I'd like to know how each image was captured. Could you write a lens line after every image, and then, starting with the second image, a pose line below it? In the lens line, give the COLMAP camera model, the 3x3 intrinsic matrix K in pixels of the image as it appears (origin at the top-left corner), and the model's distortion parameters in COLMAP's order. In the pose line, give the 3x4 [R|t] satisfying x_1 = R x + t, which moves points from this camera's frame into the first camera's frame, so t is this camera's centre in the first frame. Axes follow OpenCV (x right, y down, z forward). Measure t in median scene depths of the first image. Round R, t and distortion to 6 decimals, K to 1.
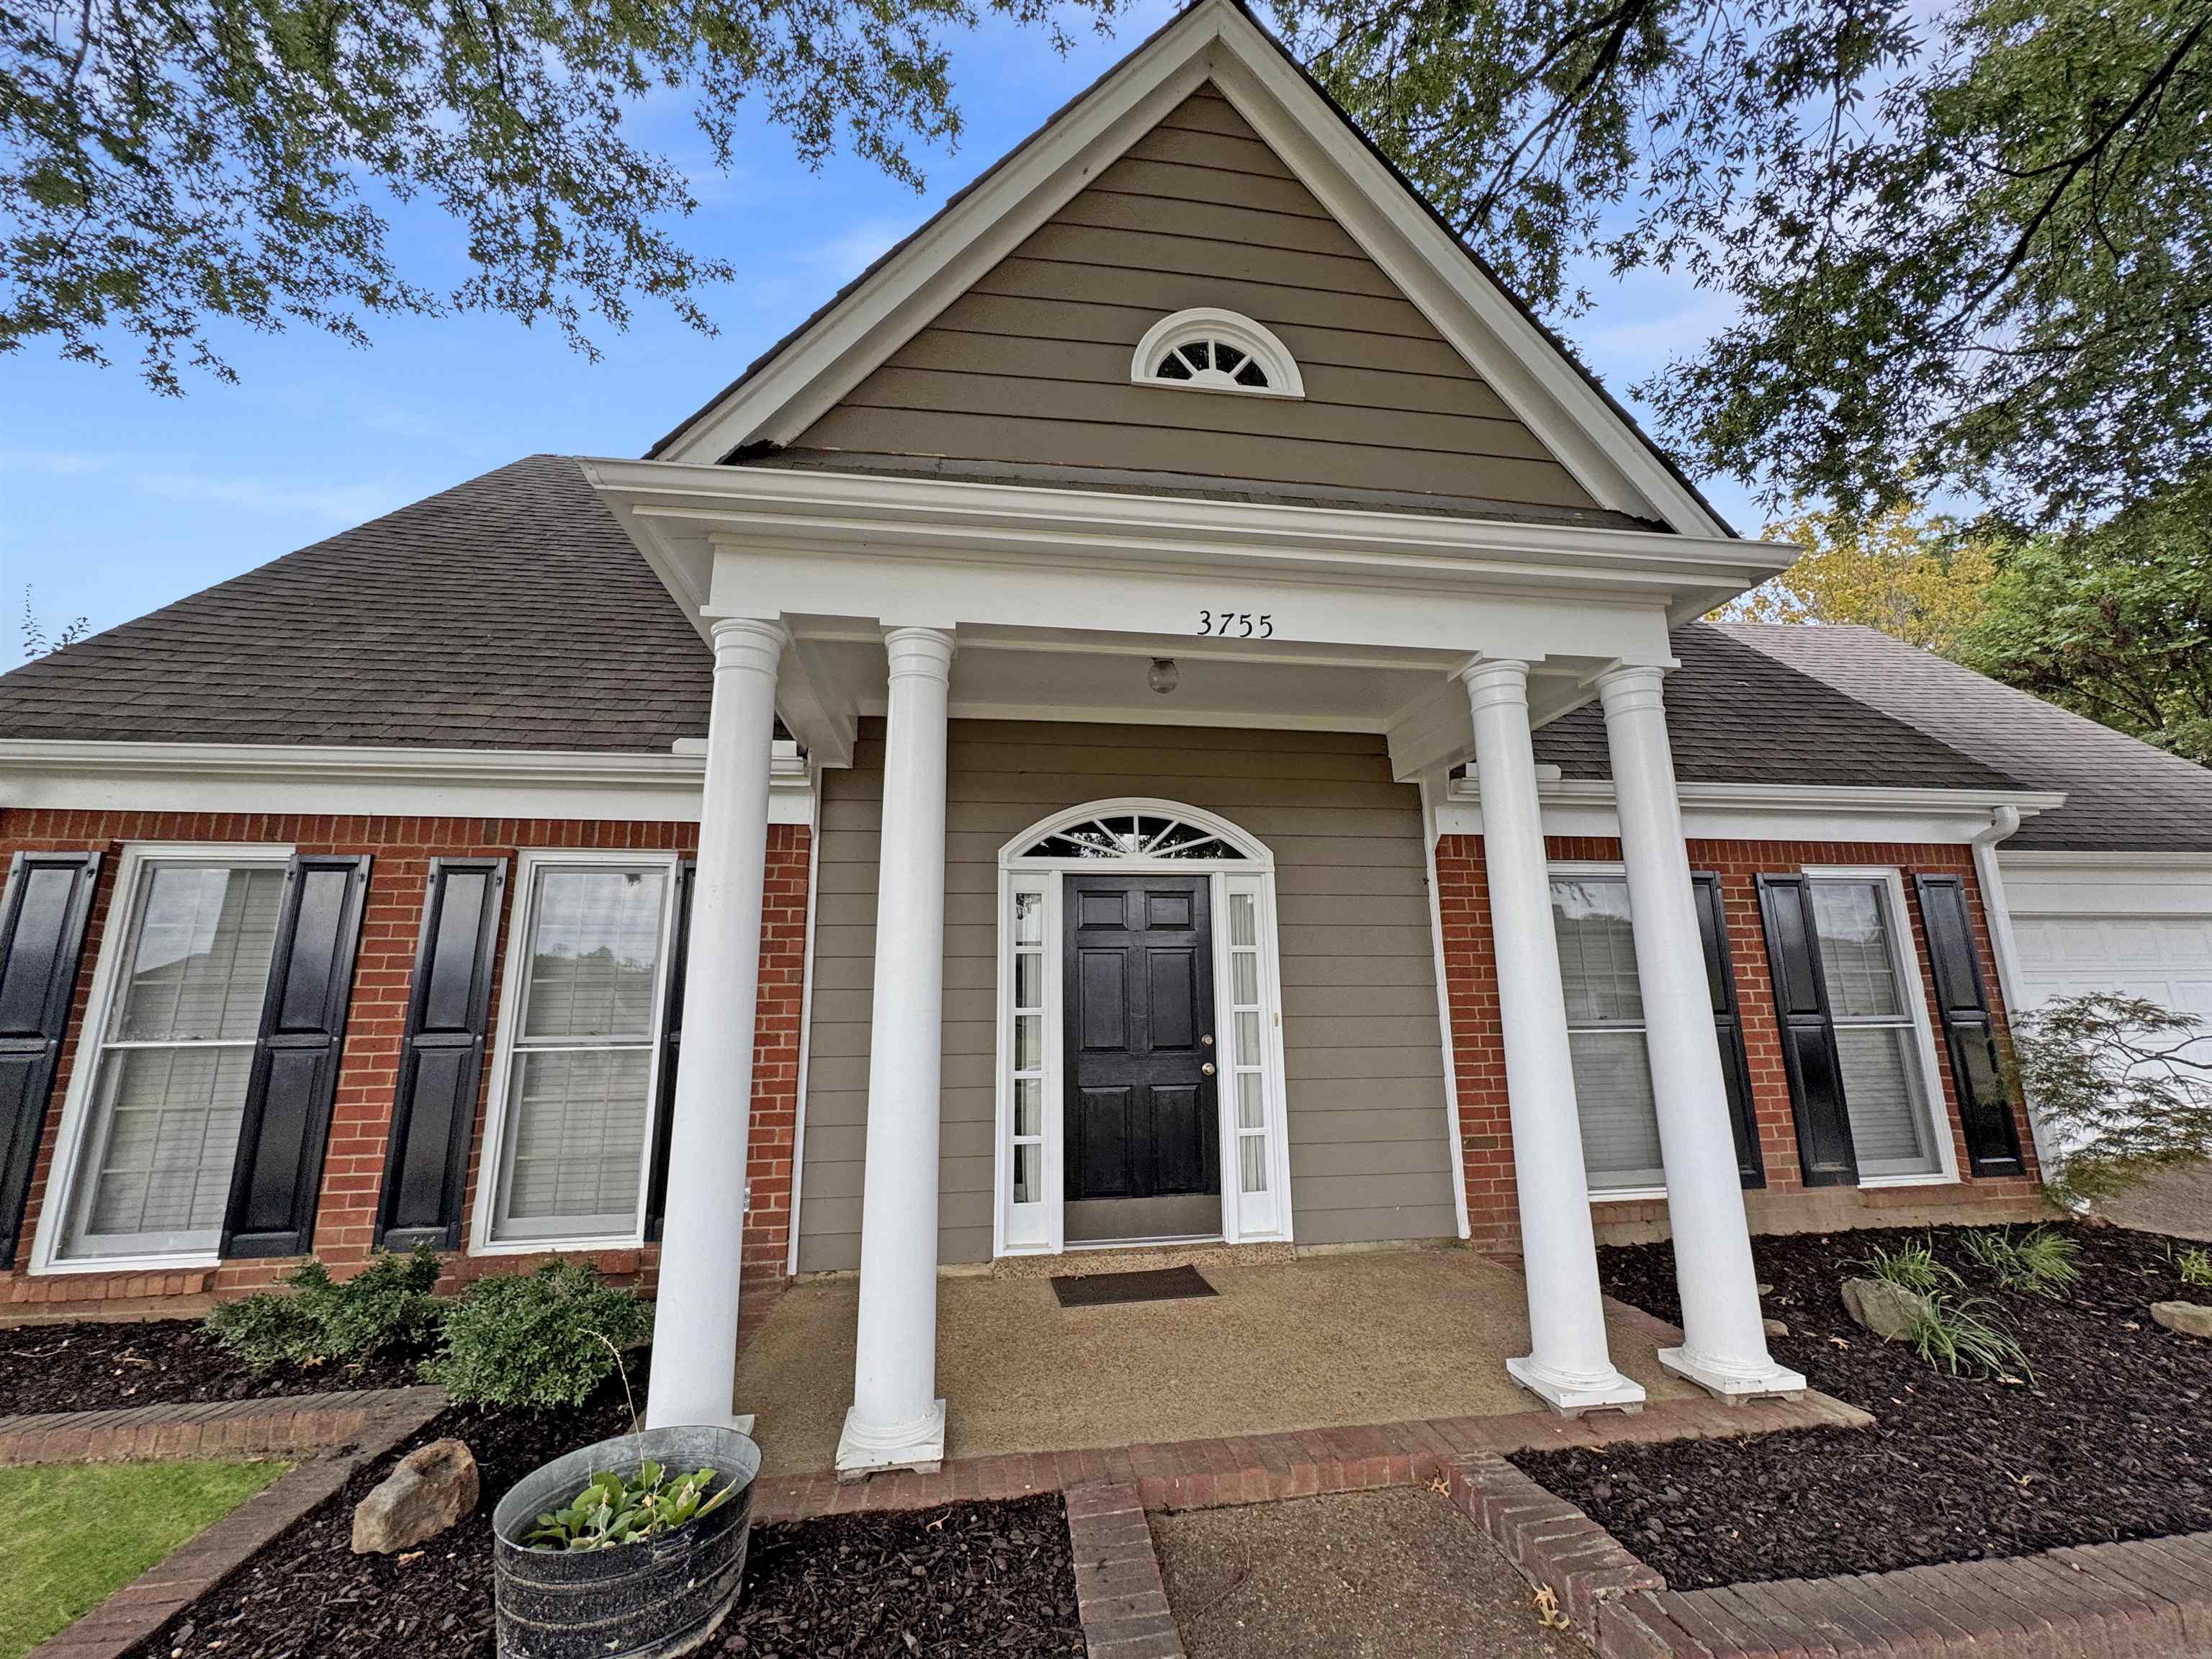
lens RADIAL K [[893.3, 0, 1108.9], [0, 893.3, 831.7], [0, 0, 1]] dist [-0.000246, -0.000883]
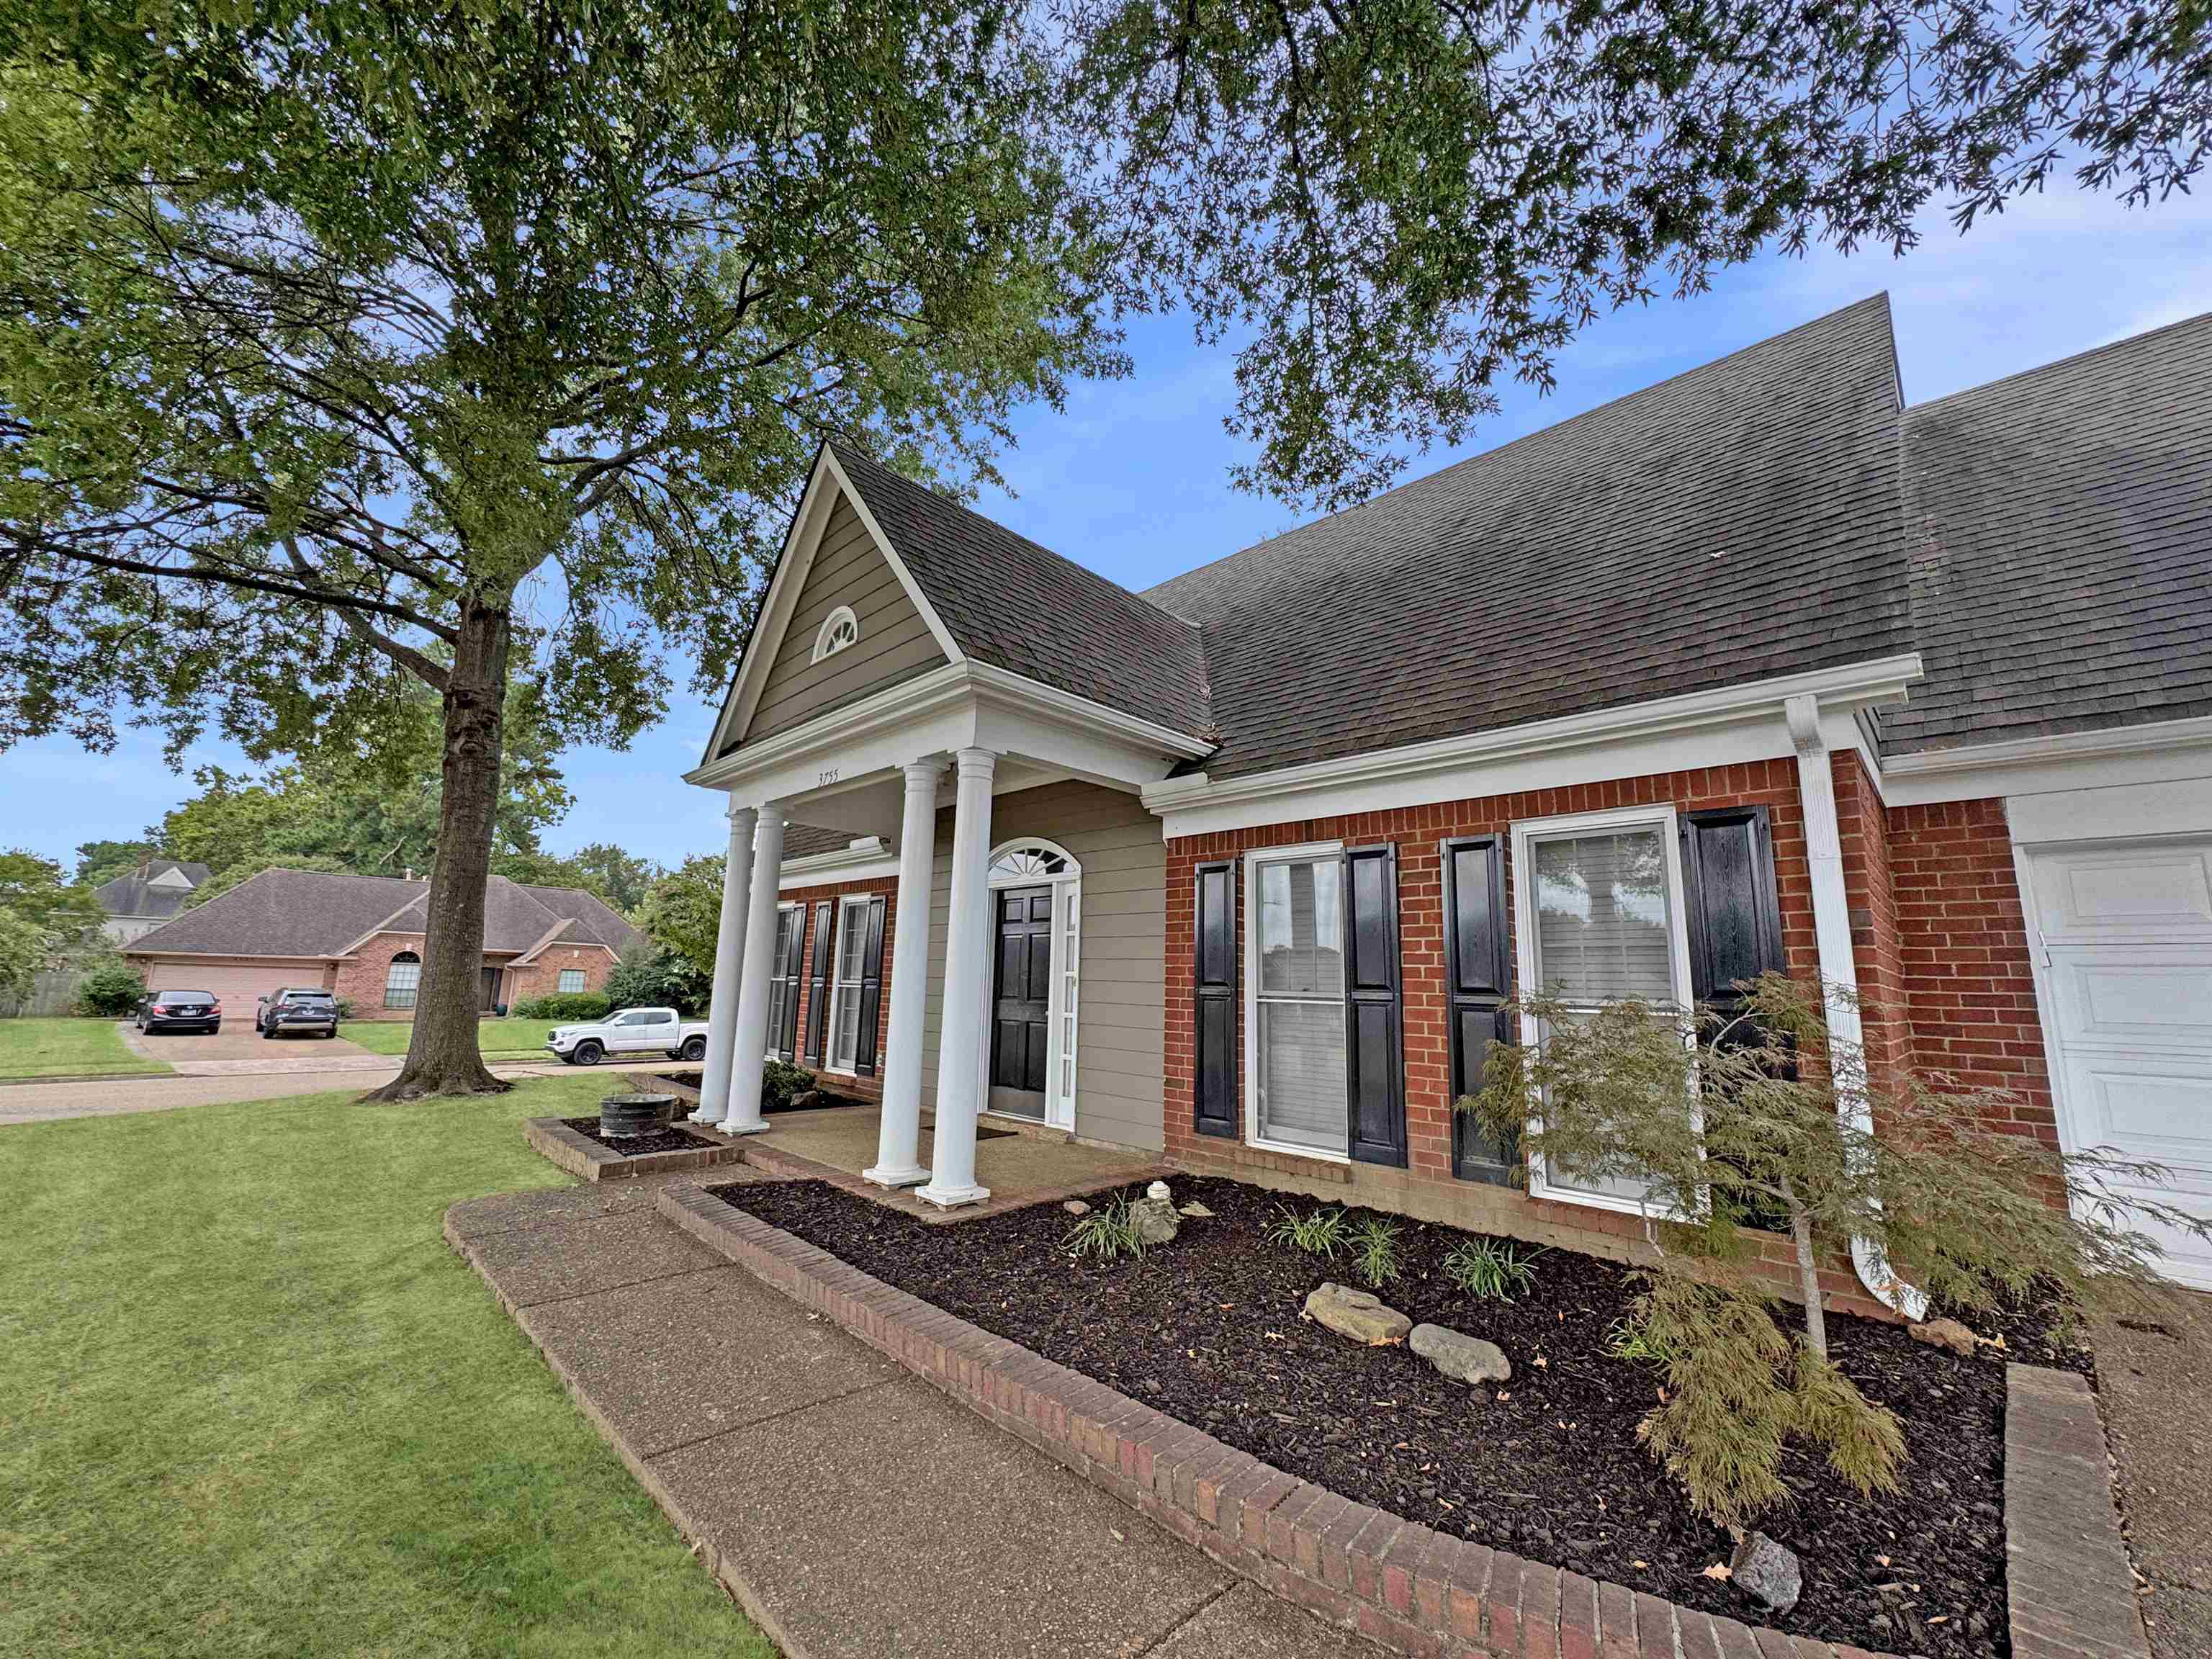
lens RADIAL K [[893.3, 0, 1114.8], [0, 893.3, 824.8], [0, 0, 1]] dist [-0.000246, -0.000883]
pose [[0.589882, -0.115373, -0.799205, 1.349038], [0.140910, 0.989262, -0.038806, 0.022499], [0.795100, -0.089725, 0.599805, 0.198040]]
